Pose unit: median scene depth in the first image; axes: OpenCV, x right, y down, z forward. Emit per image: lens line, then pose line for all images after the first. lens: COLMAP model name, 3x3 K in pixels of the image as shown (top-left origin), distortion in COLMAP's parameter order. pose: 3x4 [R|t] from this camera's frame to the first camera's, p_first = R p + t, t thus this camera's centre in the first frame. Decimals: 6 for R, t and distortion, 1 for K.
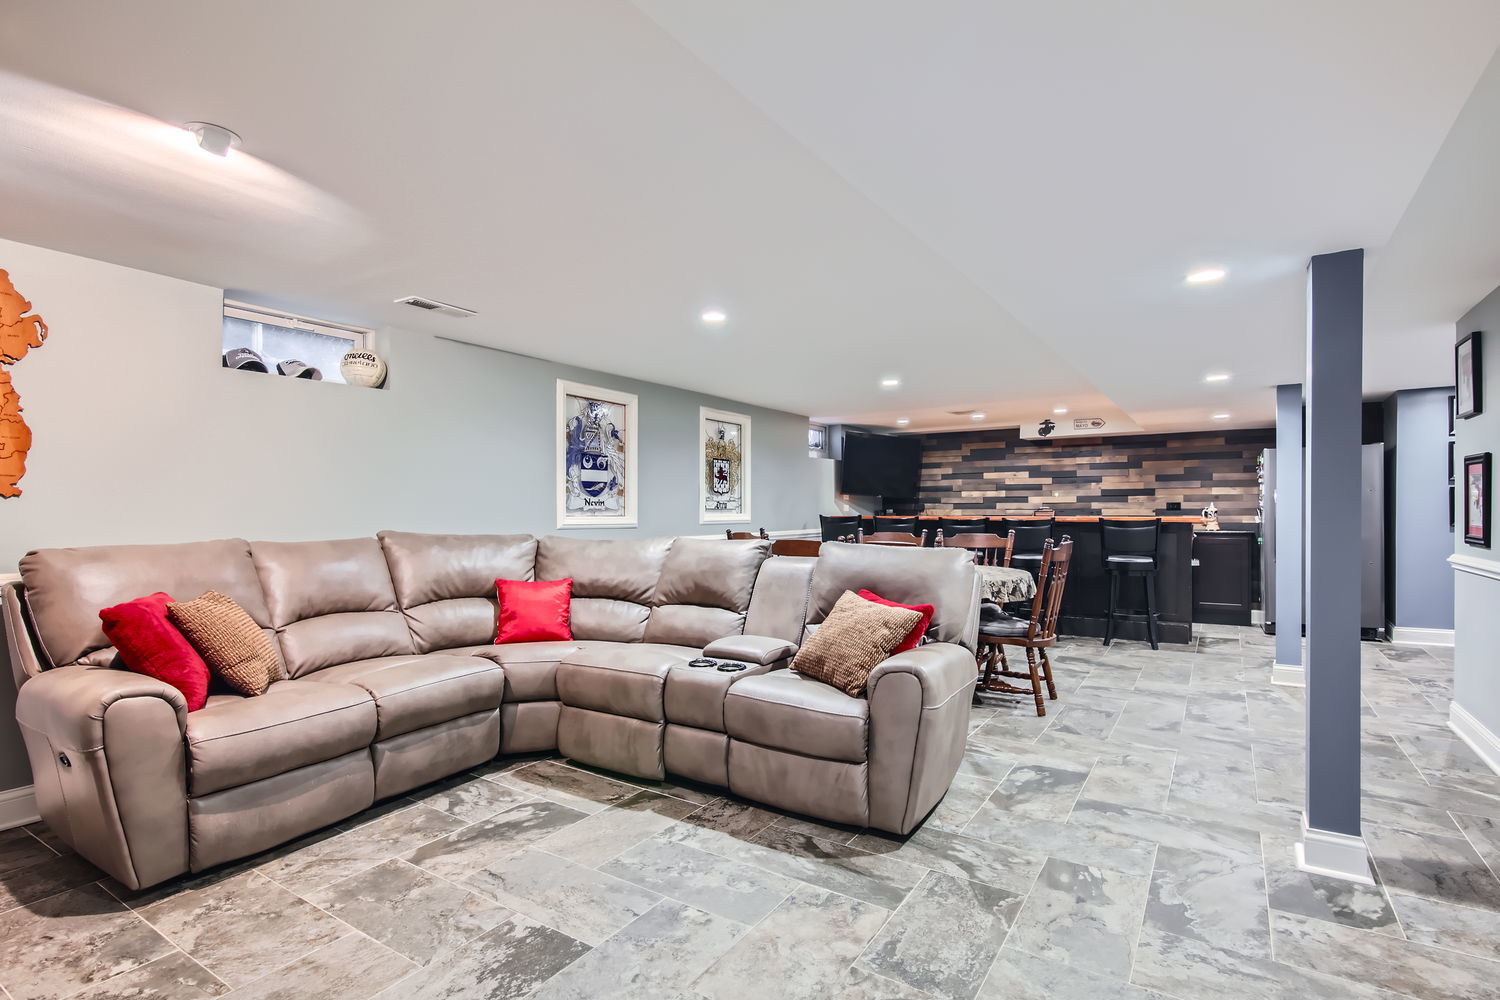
lens RADIAL K [[733.2, 0, 747.3], [0, 733.2, 502.8], [0, 0, 1]] dist [0.001730, -0.001259]
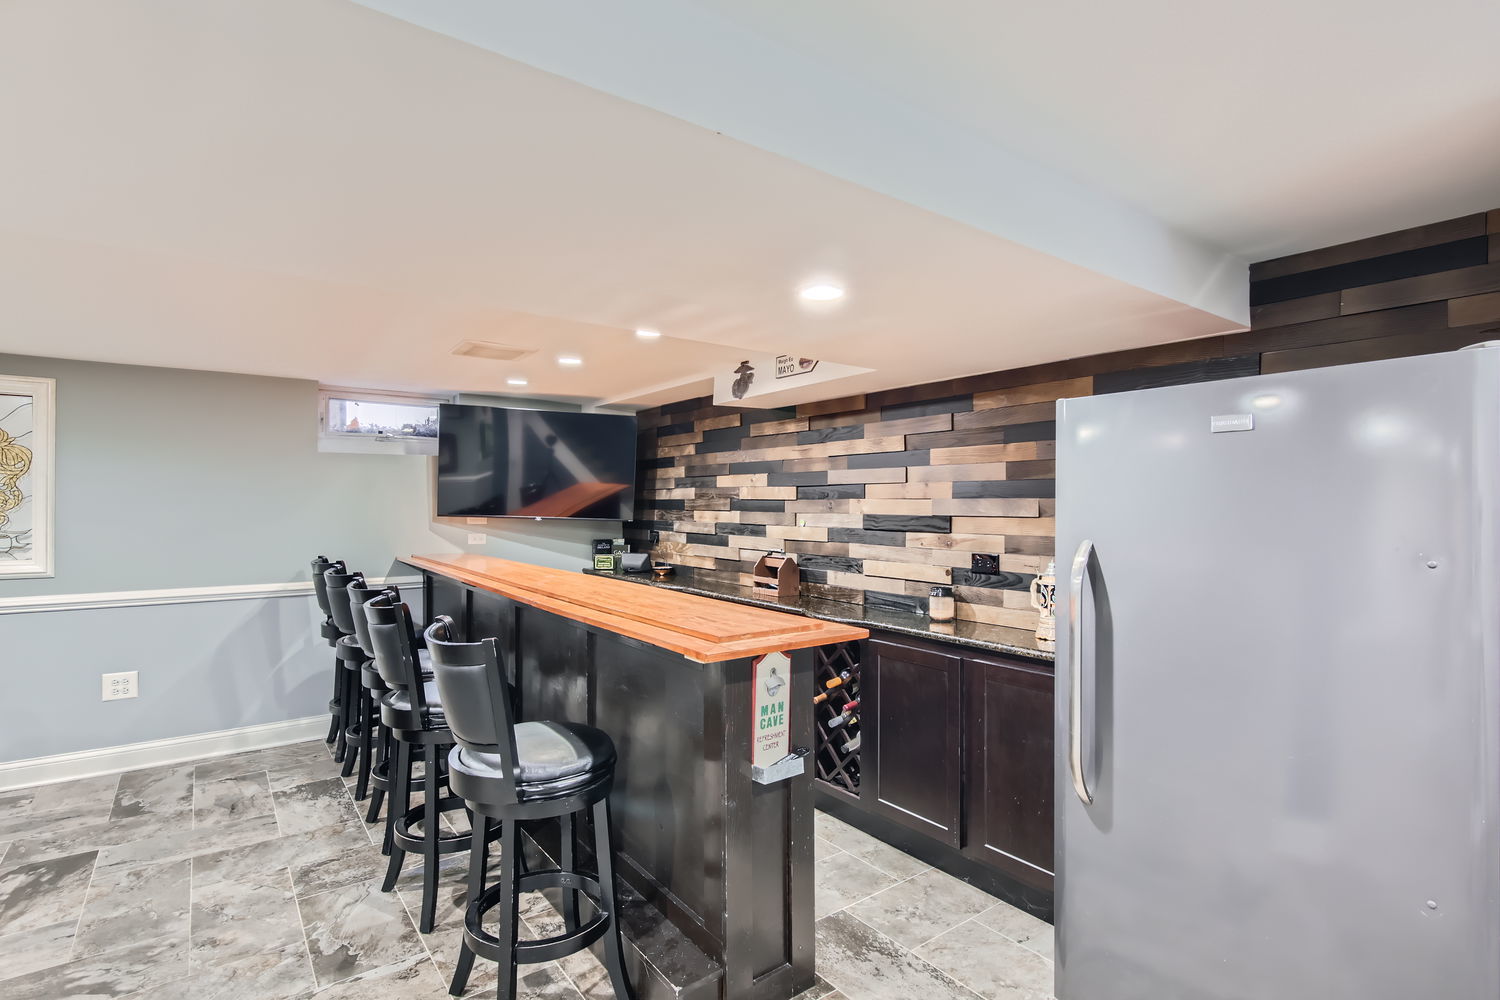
lens RADIAL K [[733.2, 0, 754.4], [0, 733.2, 500.2], [0, 0, 1]] dist [0.001730, -0.001259]
pose [[0.936739, 0.002827, -0.350016, 0.710504], [0.000395, 0.999958, 0.009136, -0.037914], [0.350027, -0.008697, 0.936699, 0.705726]]
